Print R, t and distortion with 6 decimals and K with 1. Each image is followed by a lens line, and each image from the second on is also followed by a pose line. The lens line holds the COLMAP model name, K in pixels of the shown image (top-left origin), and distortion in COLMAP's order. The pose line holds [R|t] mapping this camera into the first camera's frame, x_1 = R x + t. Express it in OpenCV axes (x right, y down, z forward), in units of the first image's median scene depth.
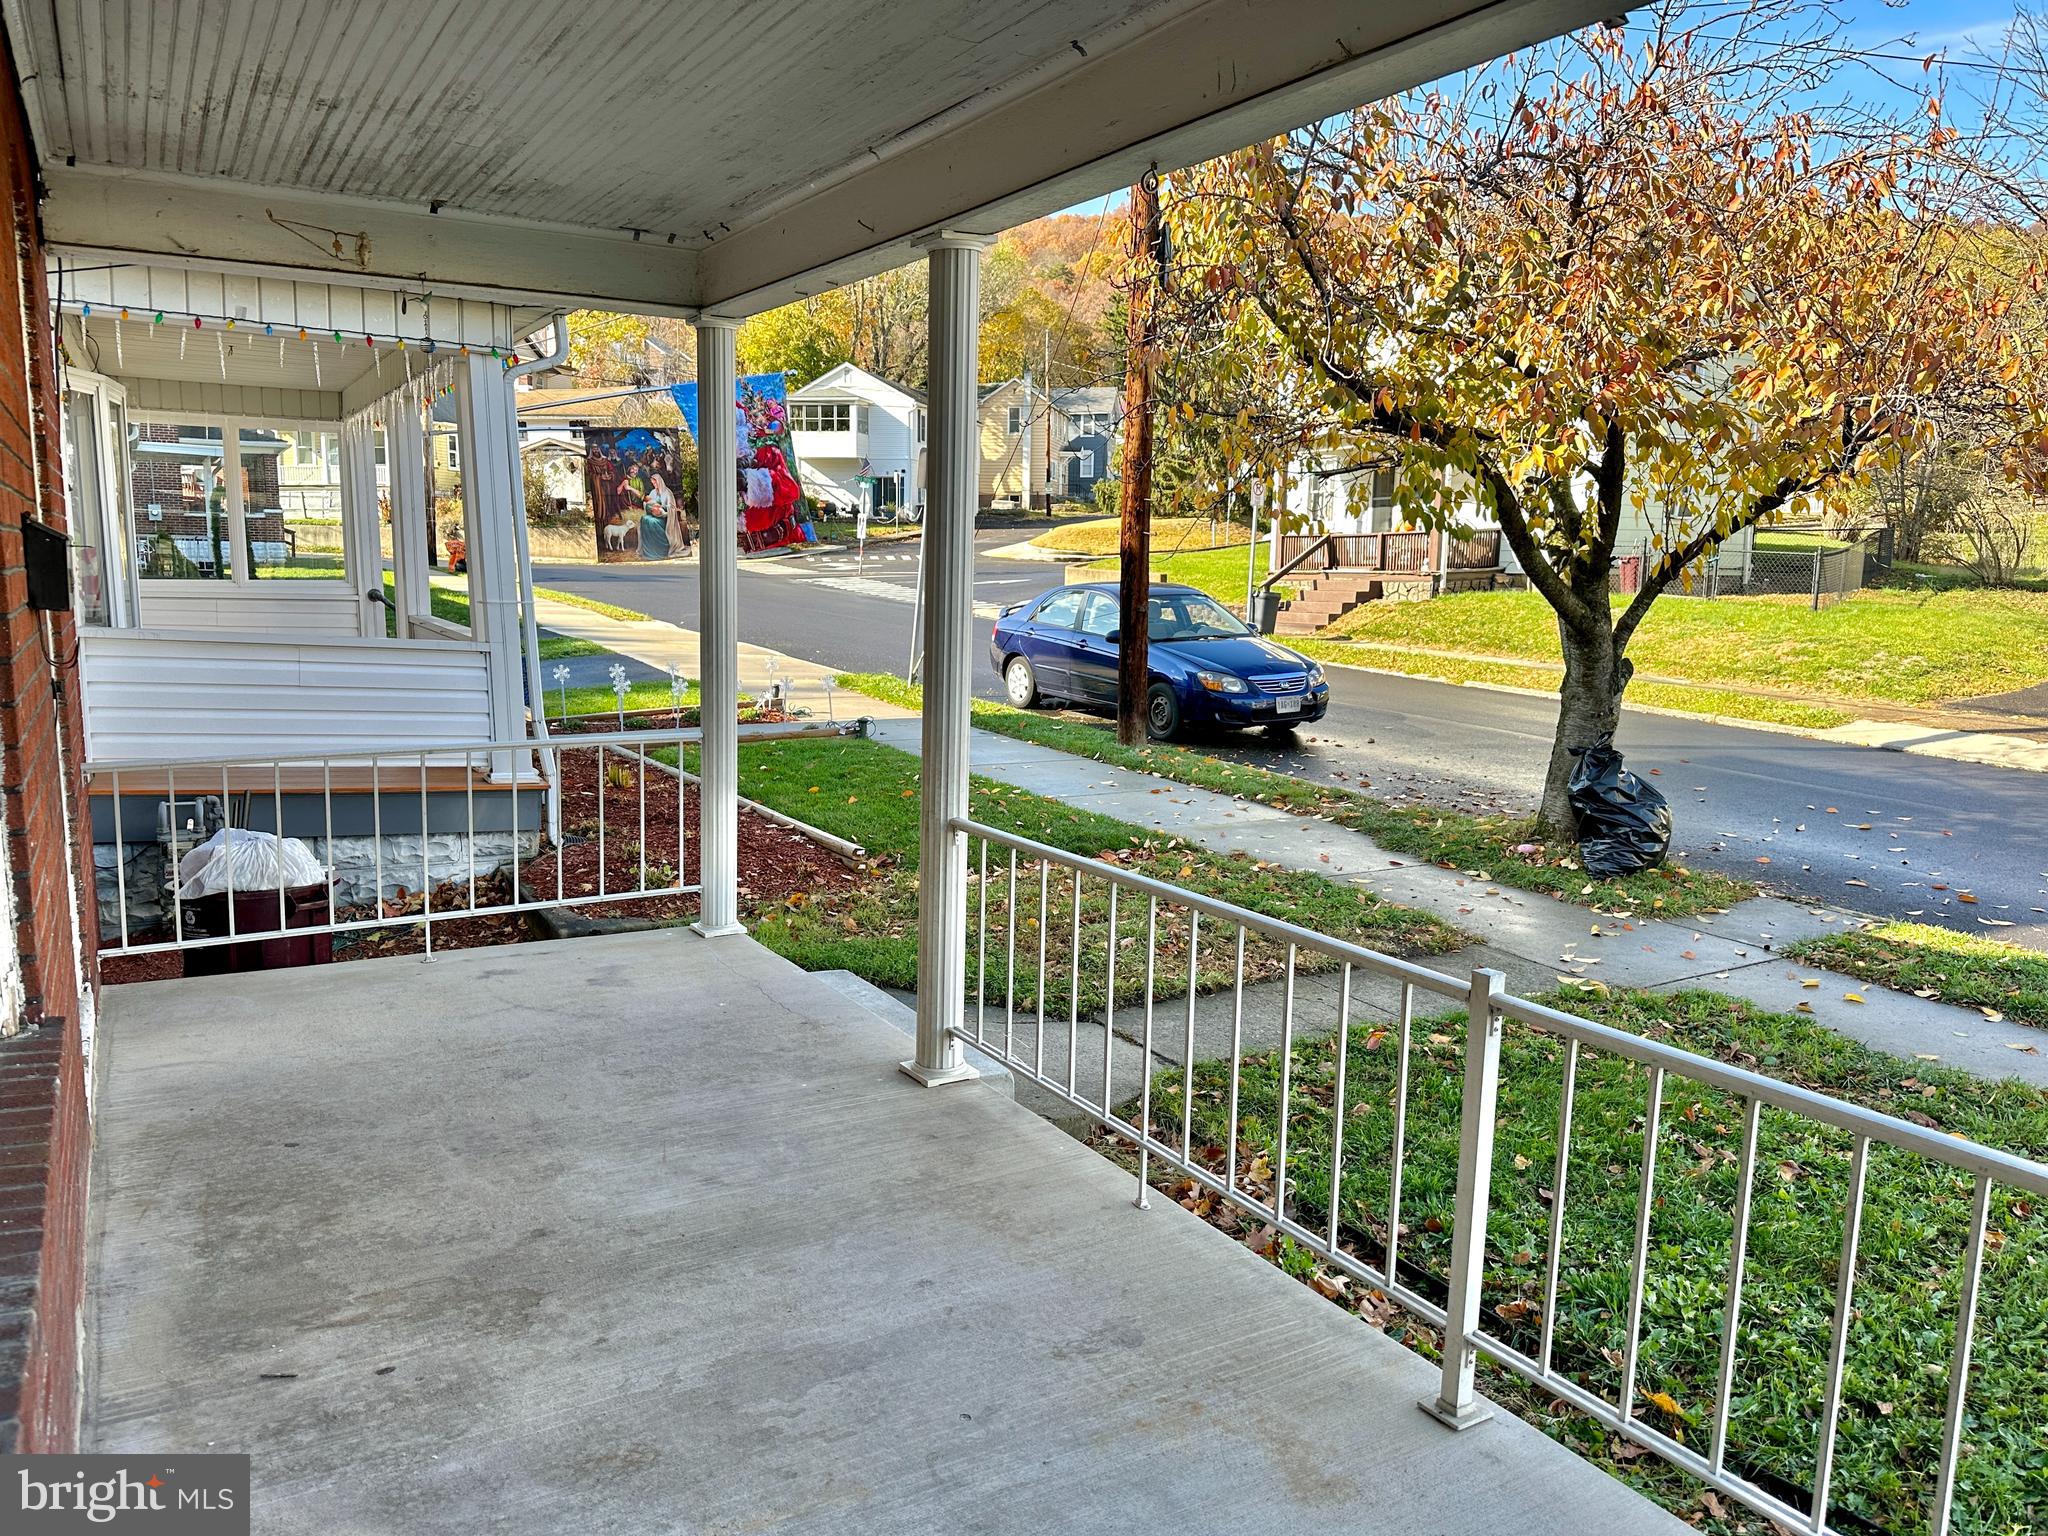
lens RADIAL K [[1467.8, 0, 1024.0], [0, 1467.8, 768.0], [0, 0, 1]] dist [0.024305, 0.000667]
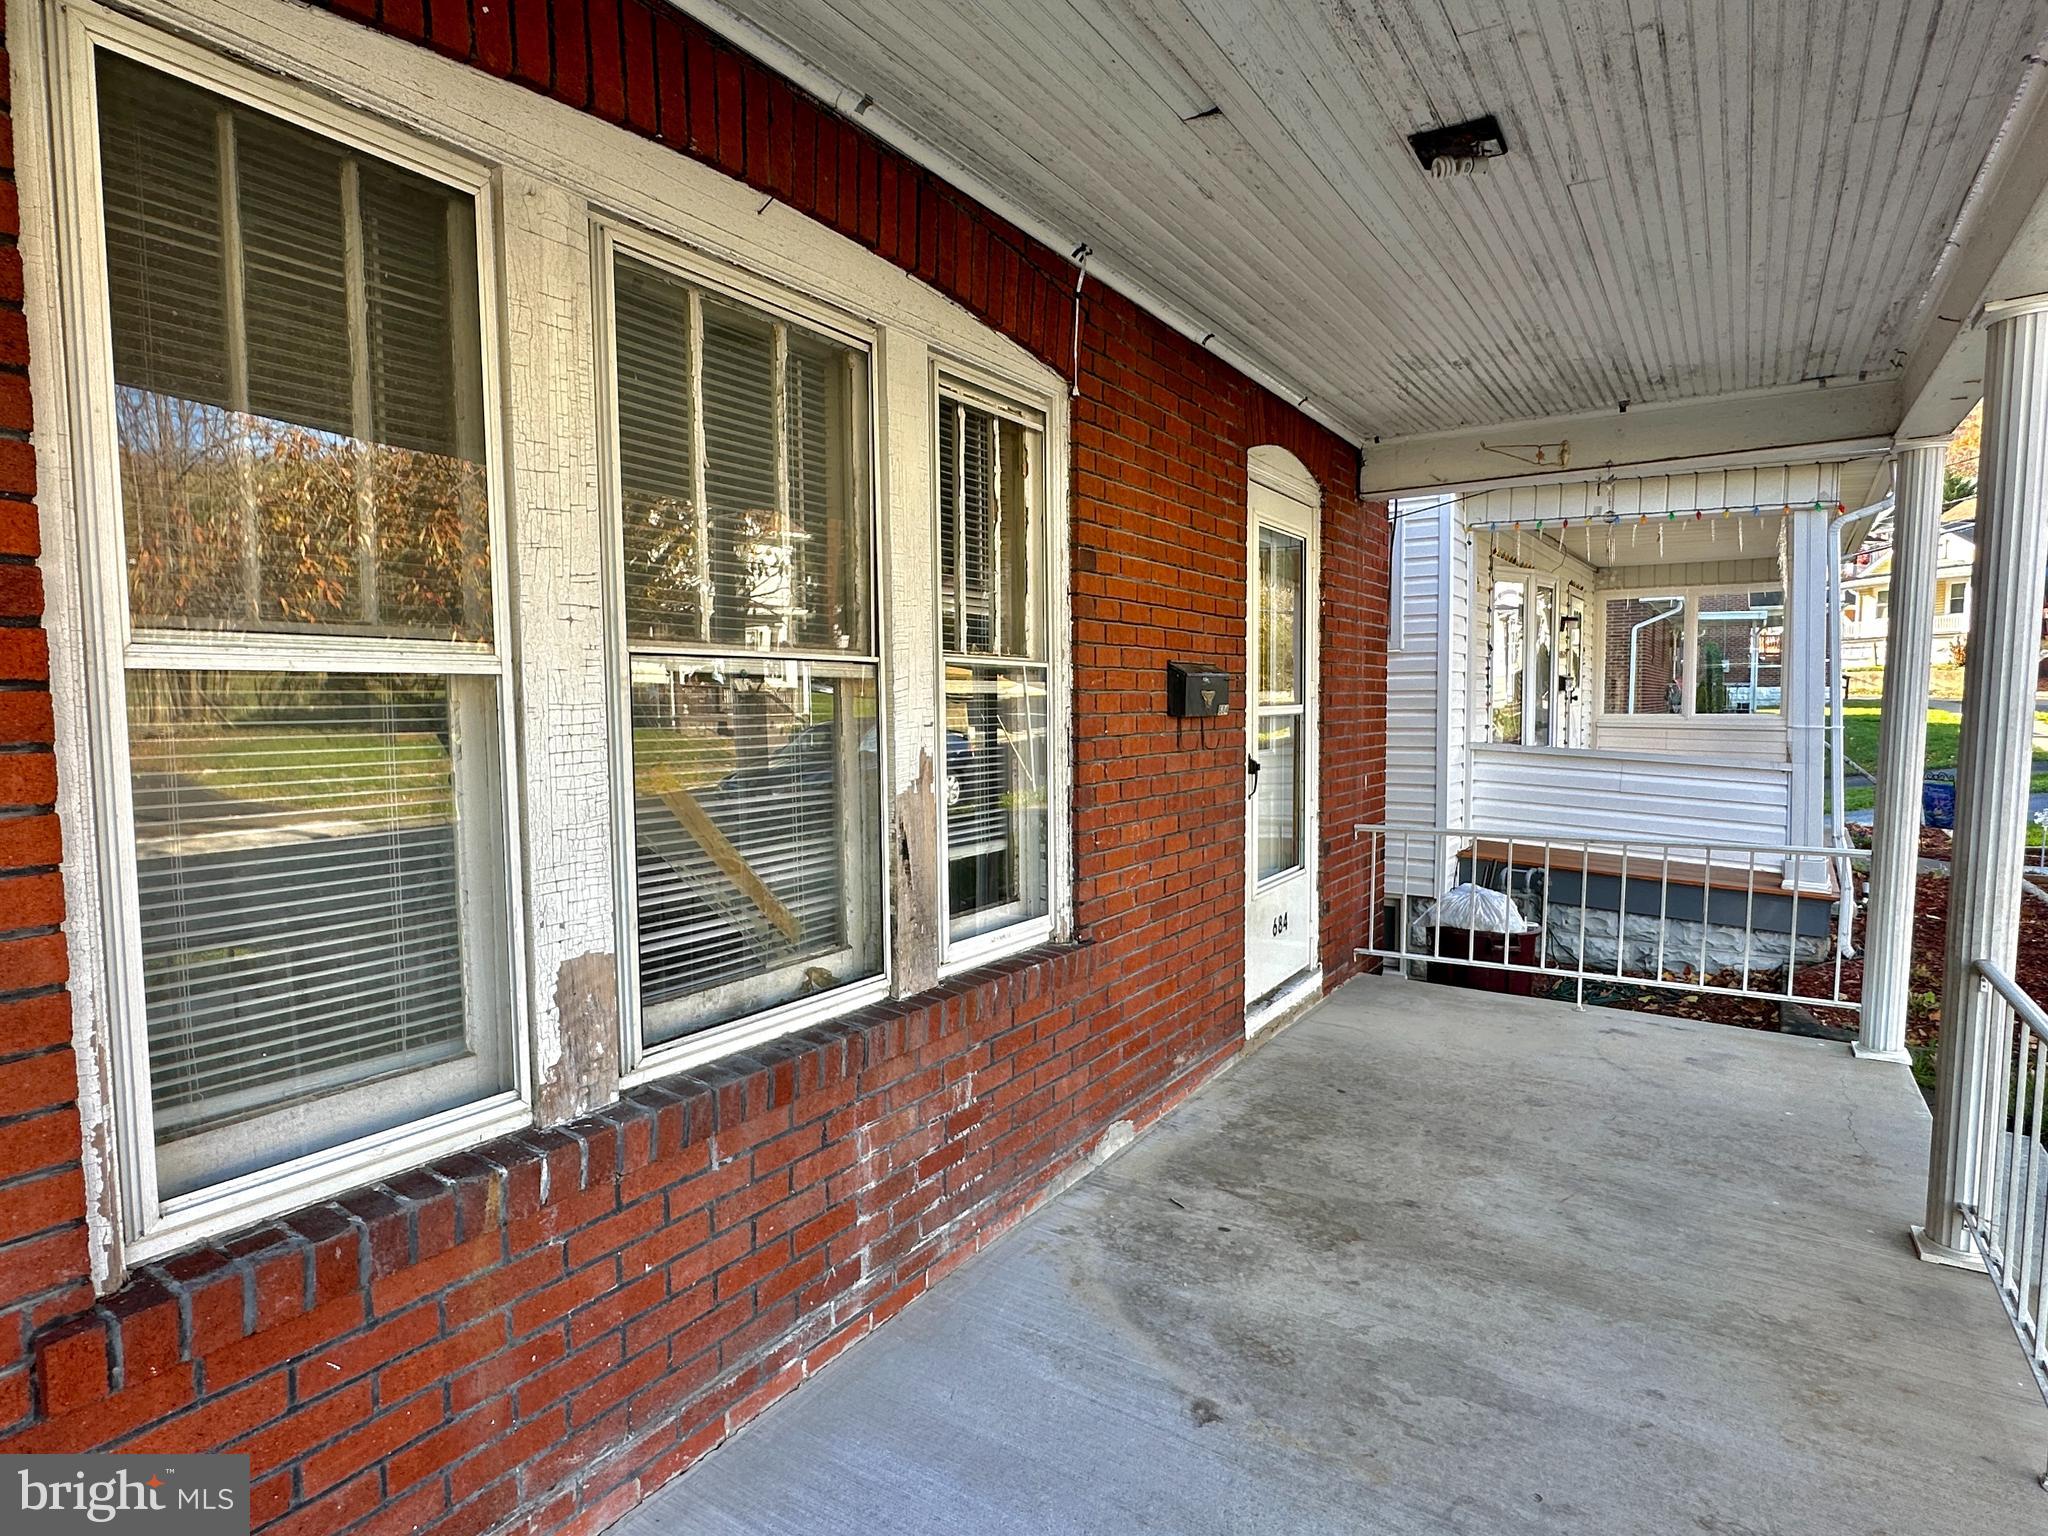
lens RADIAL K [[1145.8, 0, 1026.0], [0, 1145.8, 781.7], [0, 0, 1]] dist [-0.003156, 0.040430]
pose [[0.454766, 0.052353, -0.889071, 0.286555], [-0.115995, 0.993249, -0.000845, -0.006184], [0.883025, 0.103512, 0.457768, 0.159465]]
